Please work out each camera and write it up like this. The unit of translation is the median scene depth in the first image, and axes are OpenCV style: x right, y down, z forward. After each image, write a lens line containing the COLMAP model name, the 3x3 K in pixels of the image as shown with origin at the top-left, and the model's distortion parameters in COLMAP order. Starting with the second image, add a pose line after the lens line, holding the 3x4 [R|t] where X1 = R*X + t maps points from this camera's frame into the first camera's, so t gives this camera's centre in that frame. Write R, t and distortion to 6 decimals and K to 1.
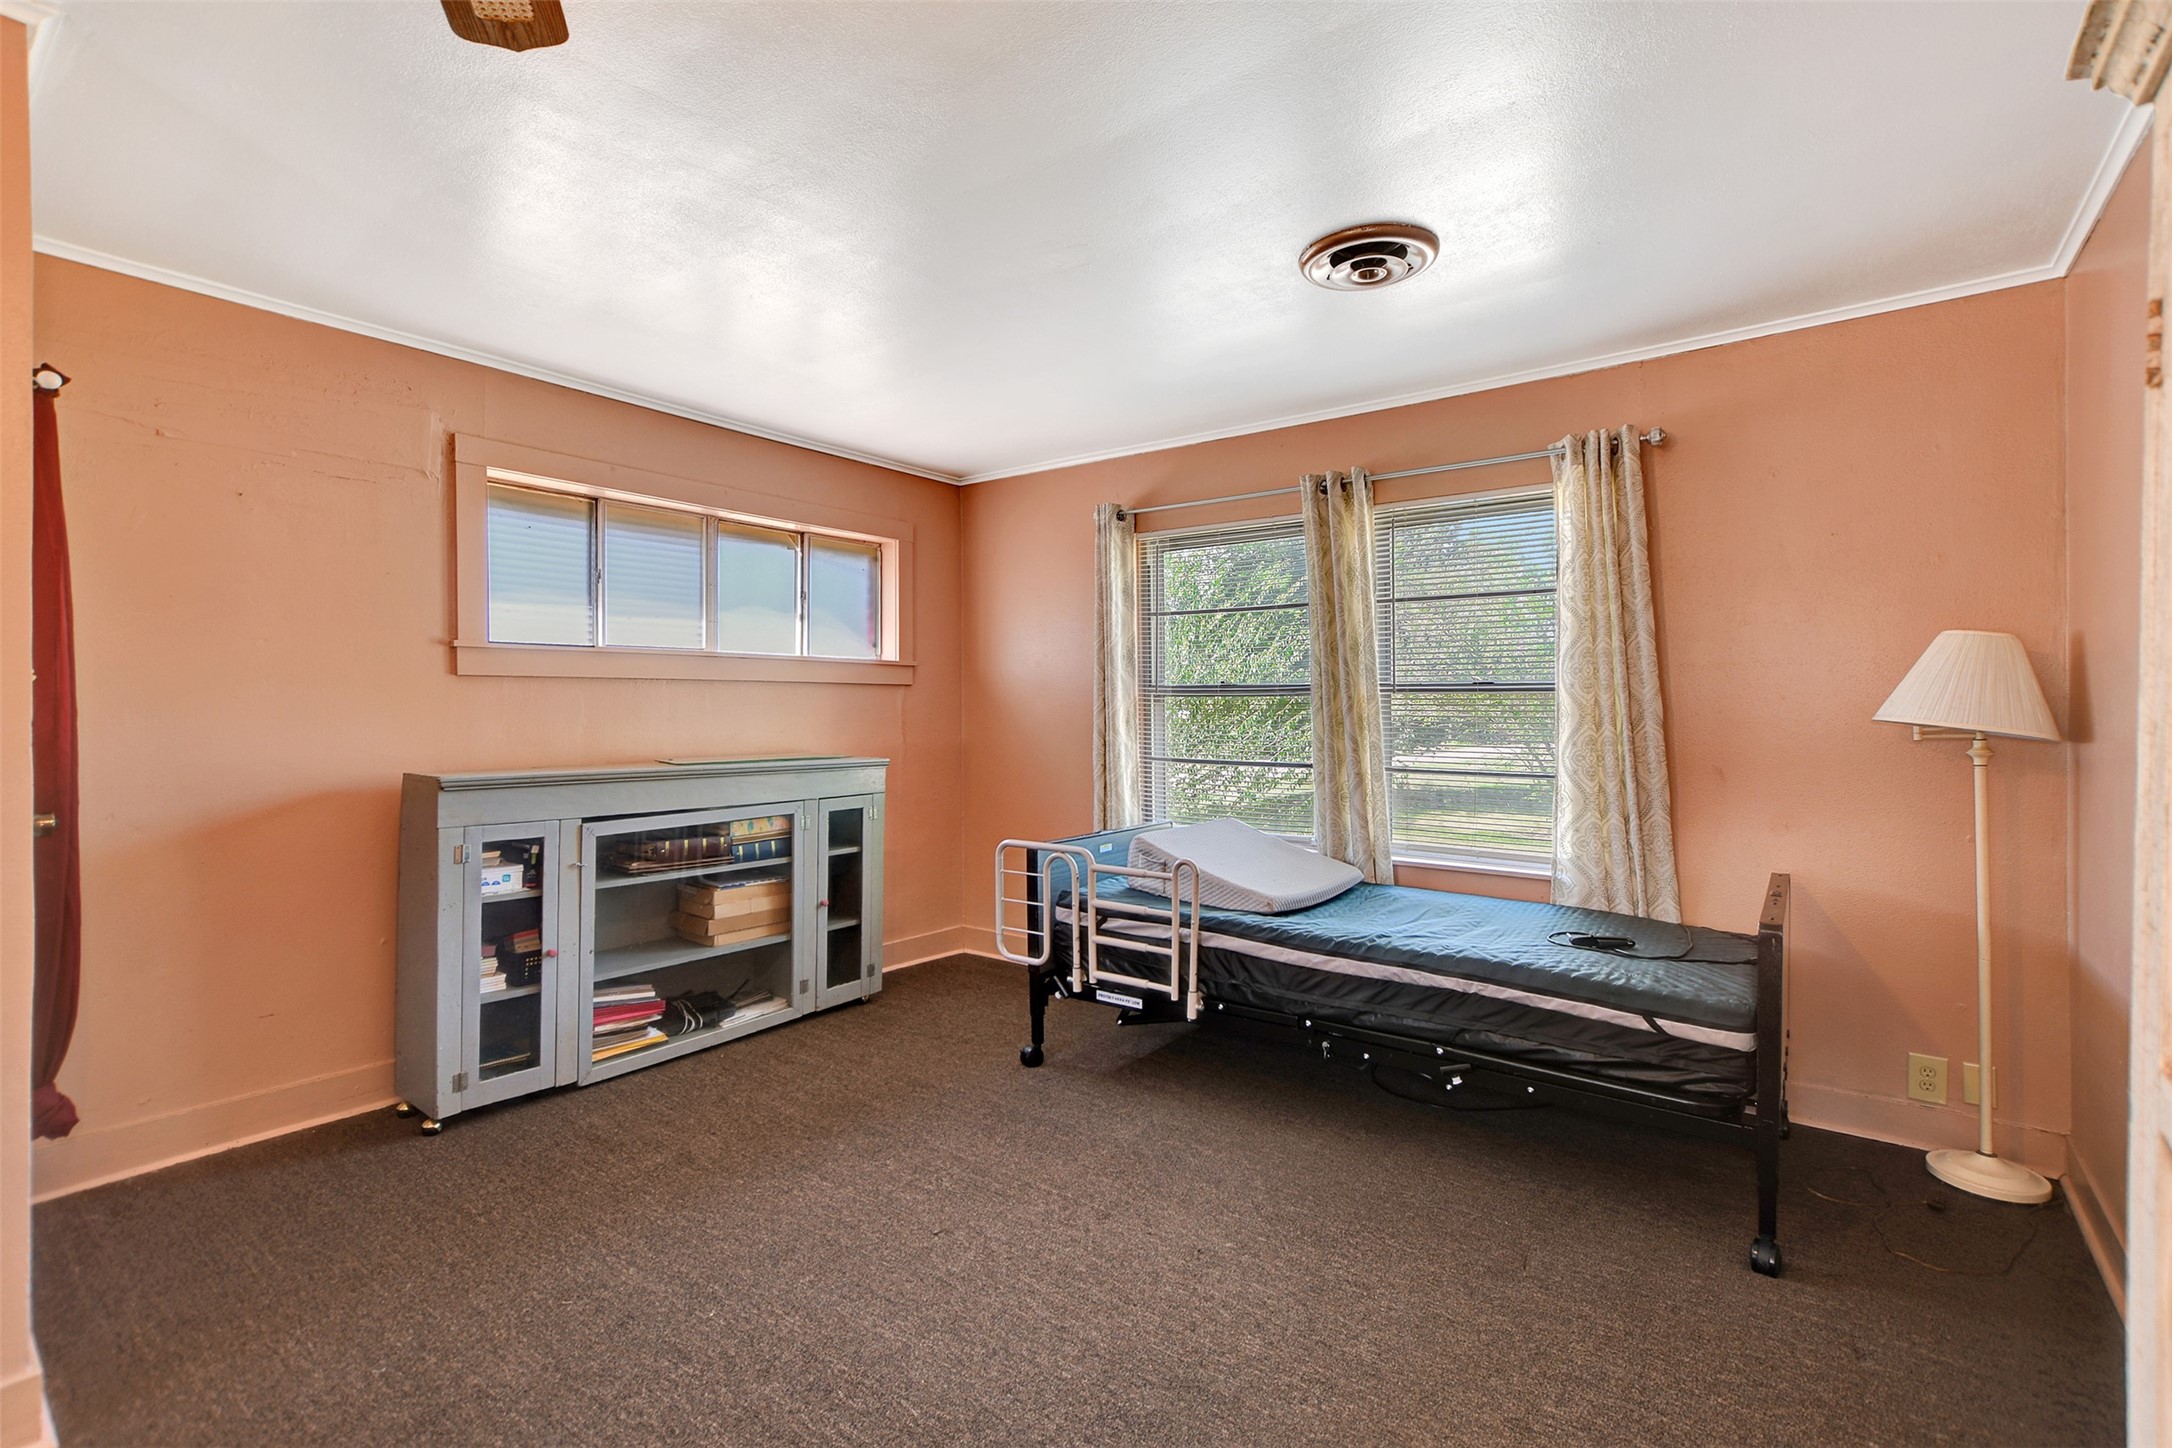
lens RADIAL K [[982.4, 0, 1090.7], [0, 982.4, 693.1], [0, 0, 1]] dist [0.001831, 0.000368]
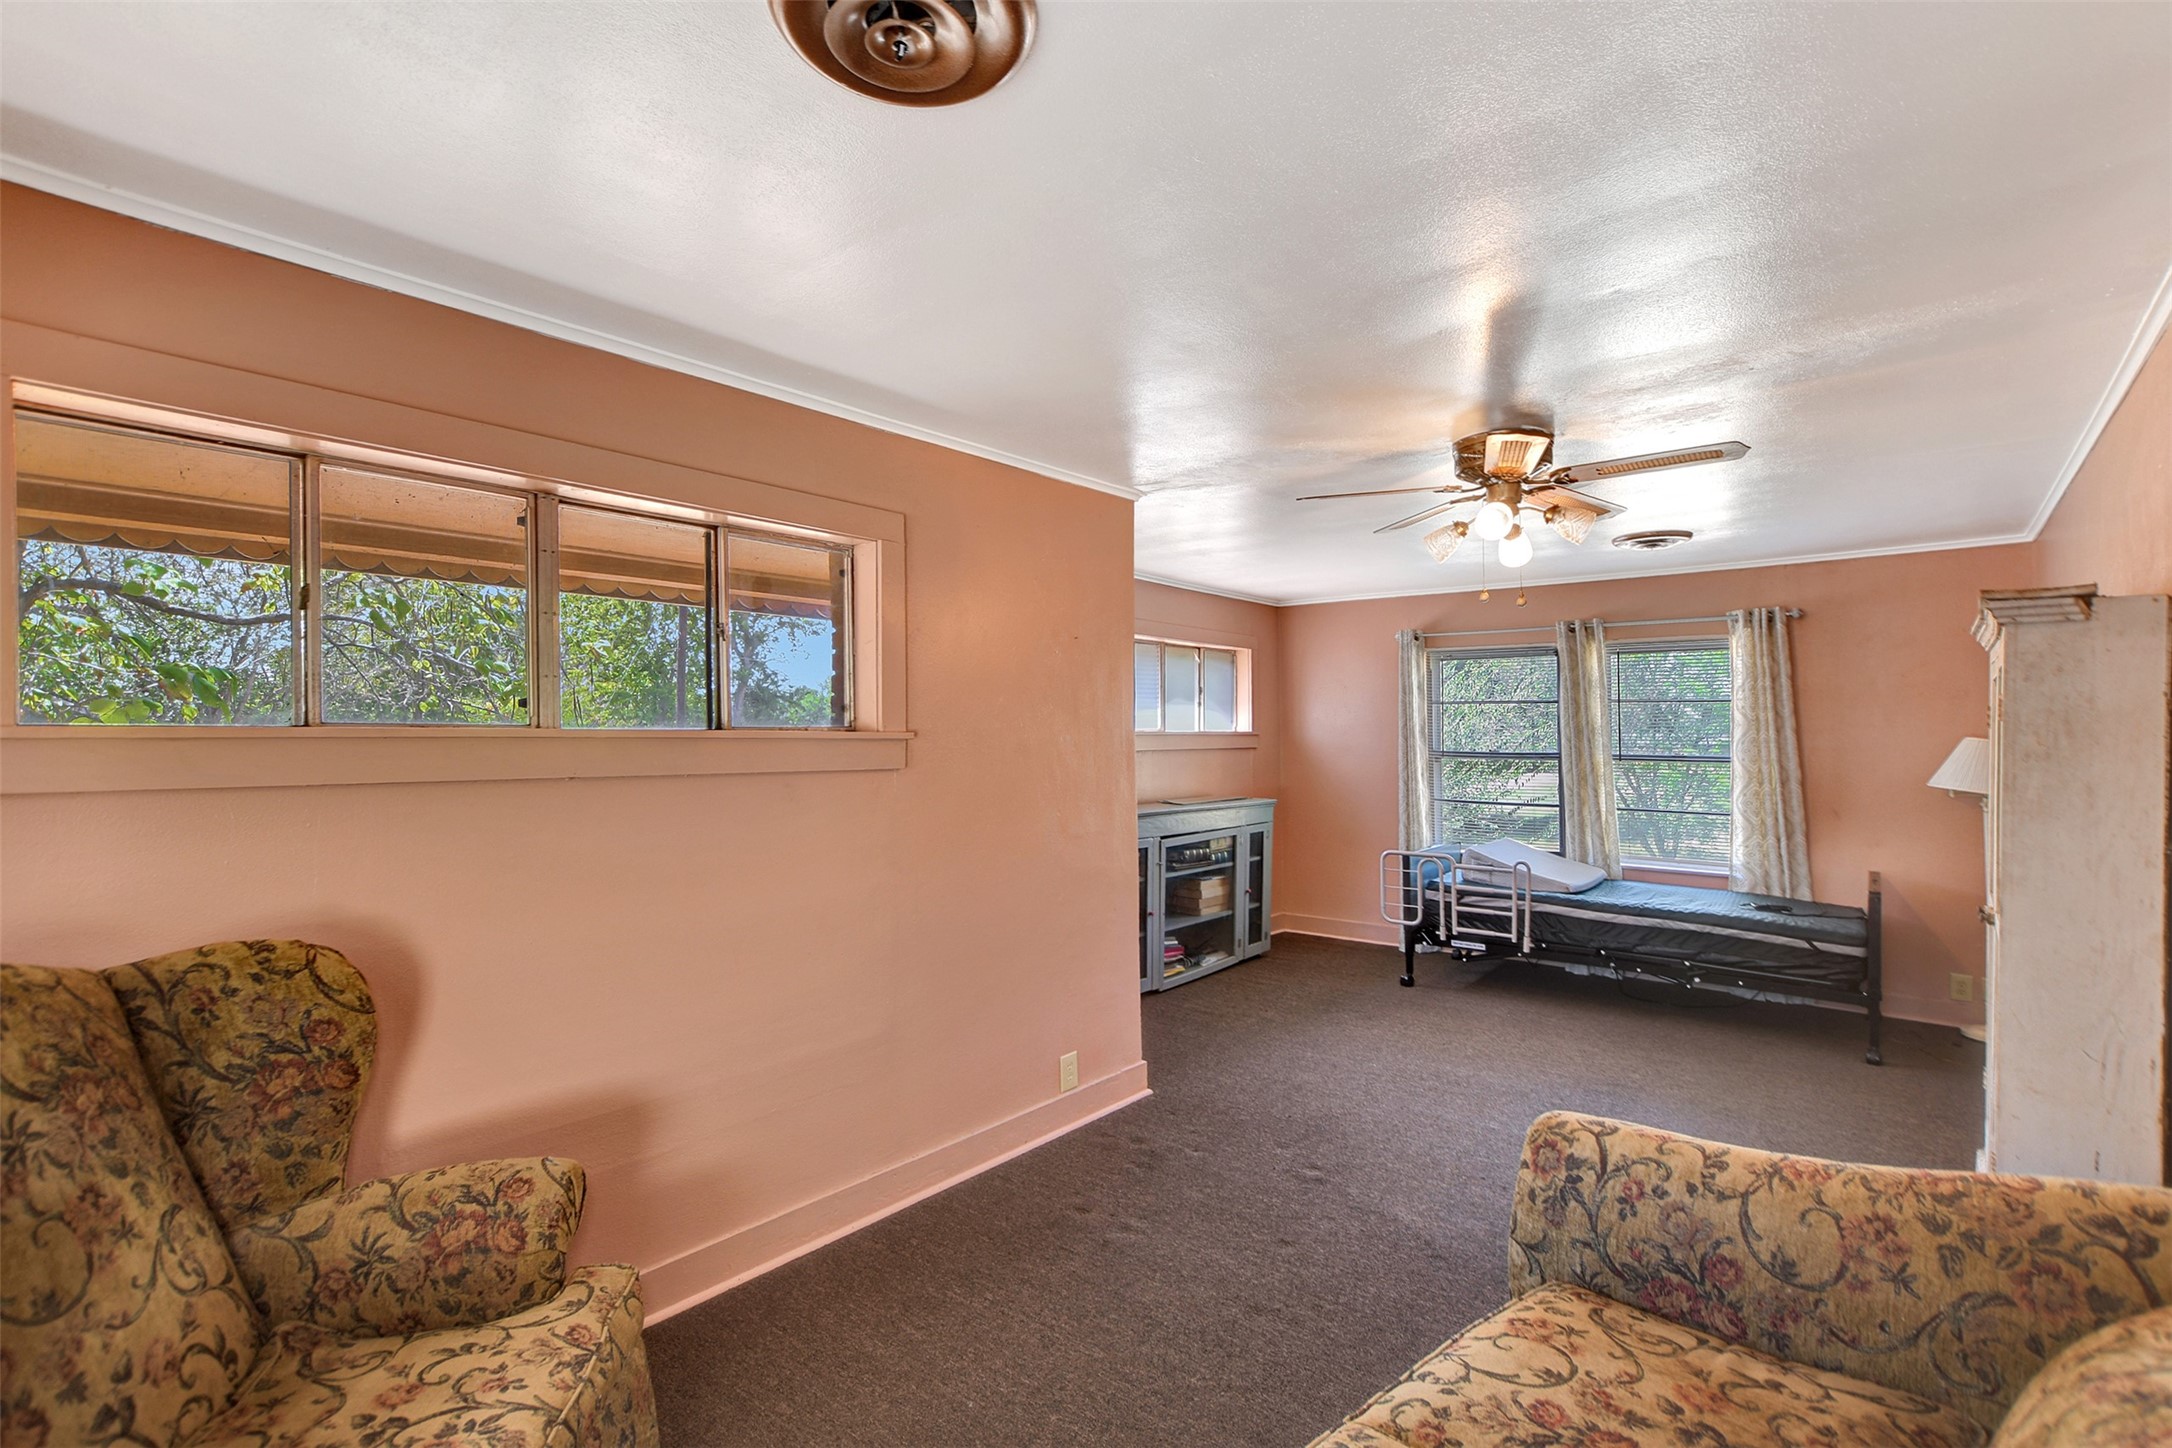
lens RADIAL K [[988.8, 0, 1117.2], [0, 988.8, 719.6], [0, 0, 1]] dist [0.024228, -0.000278]
pose [[0.999935, 0.002066, -0.011180, -0.555954], [-0.002061, 0.999998, 0.000460, -0.074375], [0.011181, -0.000437, 0.999937, -0.709011]]
